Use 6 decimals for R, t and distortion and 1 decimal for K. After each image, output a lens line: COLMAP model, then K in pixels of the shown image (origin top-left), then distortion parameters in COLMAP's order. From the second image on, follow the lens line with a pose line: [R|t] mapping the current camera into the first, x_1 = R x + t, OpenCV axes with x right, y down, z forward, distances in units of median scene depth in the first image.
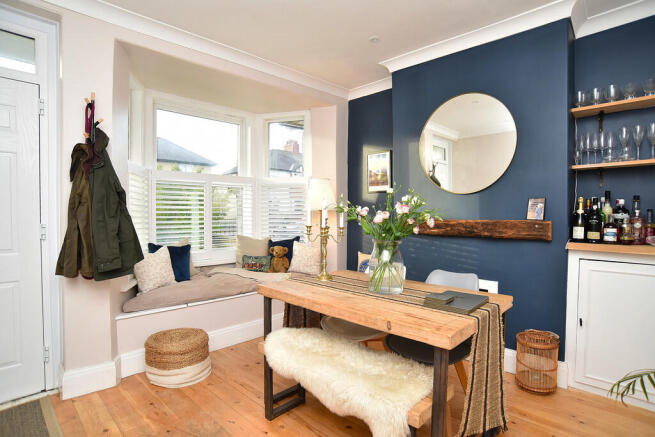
lens RADIAL K [[347.1, 0, 328.4], [0, 347.1, 219.9], [0, 0, 1]] dist [-0.060066, 0.006900]
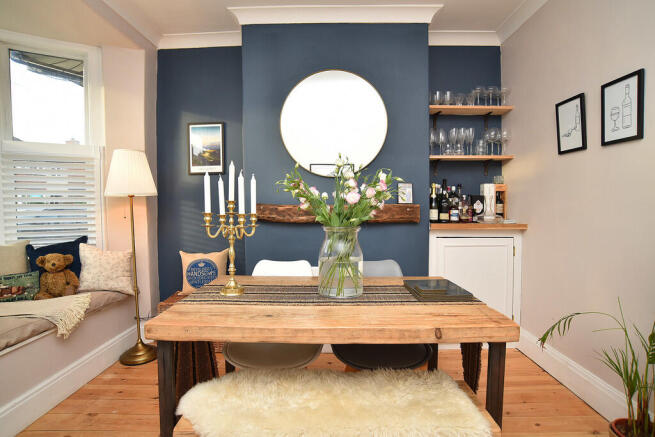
lens RADIAL K [[347.1, 0, 329.7], [0, 347.1, 219.3], [0, 0, 1]] dist [-0.060066, 0.006900]
pose [[0.726038, -0.032575, 0.686882, -0.308446], [0.021556, 0.999465, 0.024614, 0.016736], [-0.687316, -0.003064, 0.726352, 0.366643]]
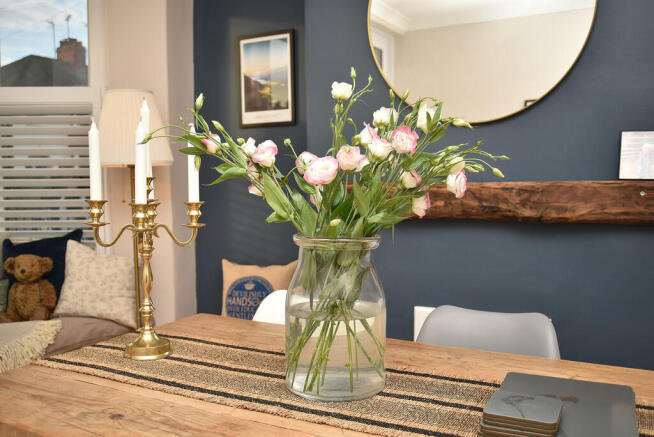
lens RADIAL K [[612.7, 0, 325.7], [0, 612.7, 224.4], [0, 0, 1]] dist [-0.049877, 0.000000]
pose [[0.960029, -0.027649, 0.278531, -0.006639], [0.013850, 0.998583, 0.051389, 0.012160], [-0.279557, -0.045477, 0.959051, 0.345618]]
